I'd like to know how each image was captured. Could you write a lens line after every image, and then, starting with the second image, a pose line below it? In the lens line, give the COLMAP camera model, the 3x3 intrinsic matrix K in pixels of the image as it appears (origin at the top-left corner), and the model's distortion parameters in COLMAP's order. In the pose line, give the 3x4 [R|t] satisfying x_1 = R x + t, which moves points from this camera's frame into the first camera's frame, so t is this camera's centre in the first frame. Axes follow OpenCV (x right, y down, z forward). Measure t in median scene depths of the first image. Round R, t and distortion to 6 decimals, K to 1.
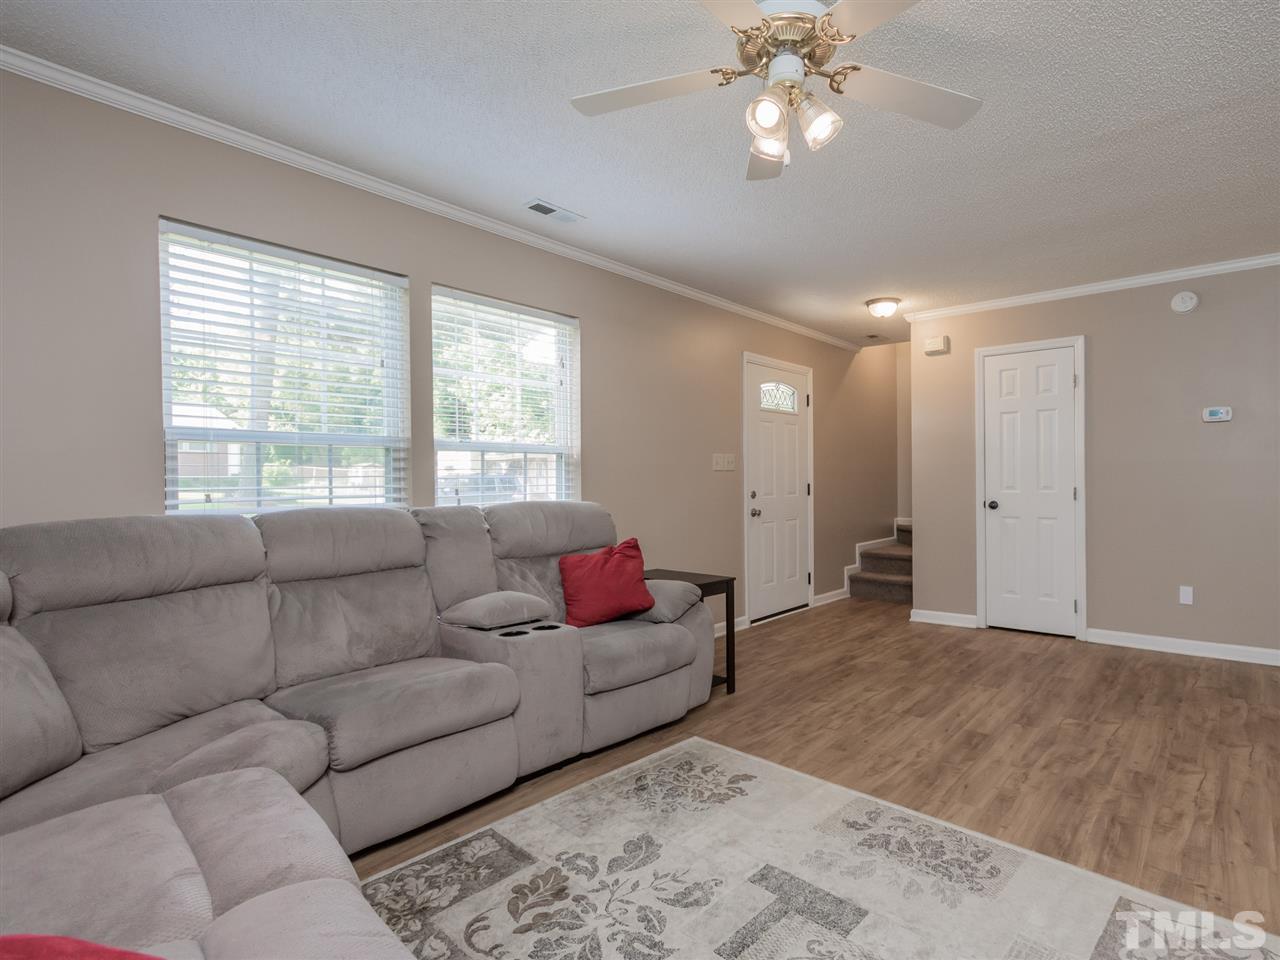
lens RADIAL K [[715.2, 0, 640.0], [0, 715.2, 480.0], [0, 0, 1]] dist [0.018584, 0.001768]
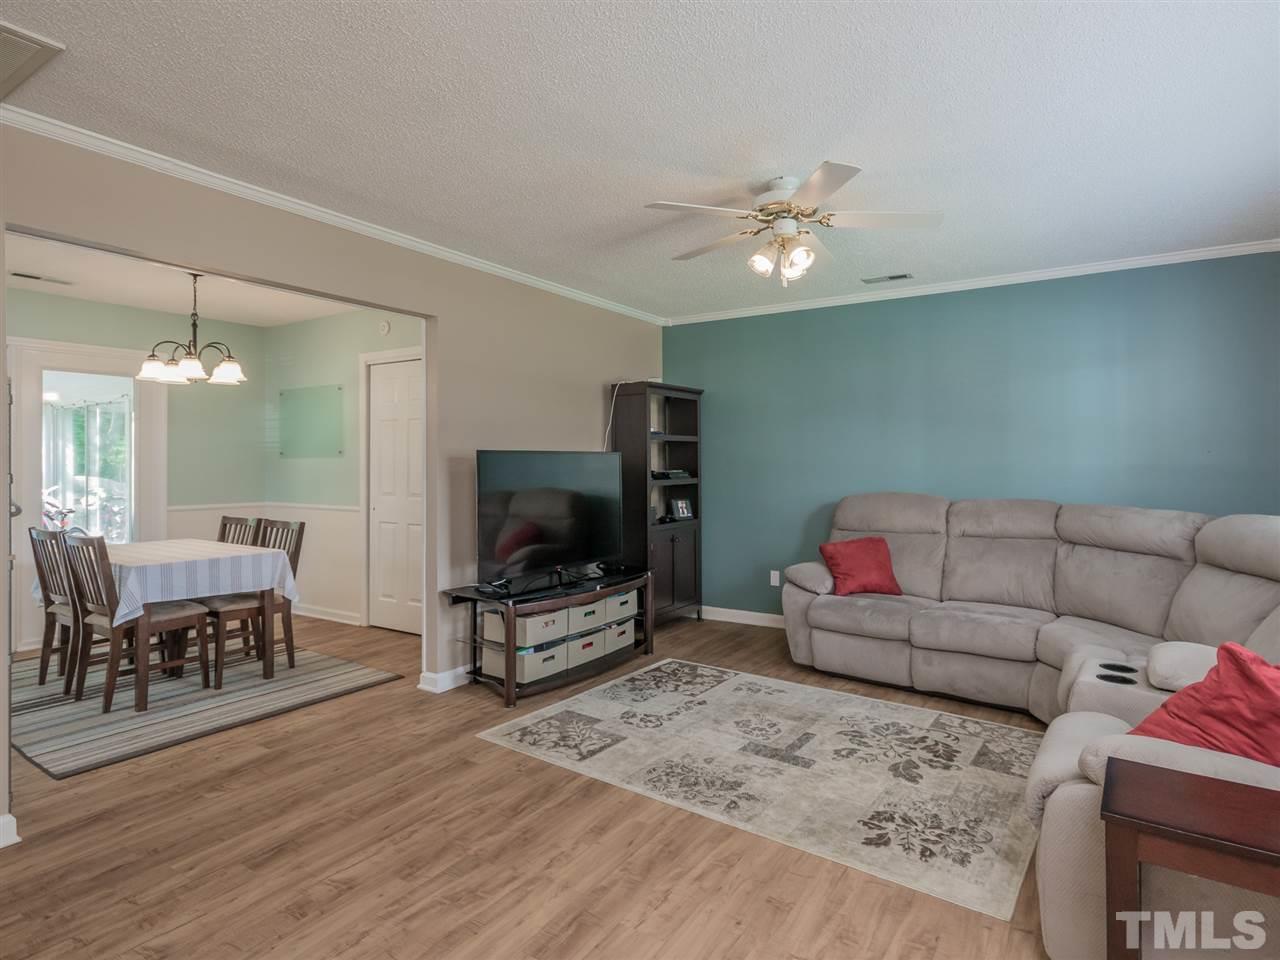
lens RADIAL K [[715.2, 0, 640.0], [0, 715.2, 480.0], [0, 0, 1]] dist [0.018584, 0.001768]
pose [[-0.986139, 0.010856, -0.165569, 0.687622], [0.008016, 0.999809, 0.017813, -0.042730], [0.165730, 0.016239, -0.986037, 2.201320]]
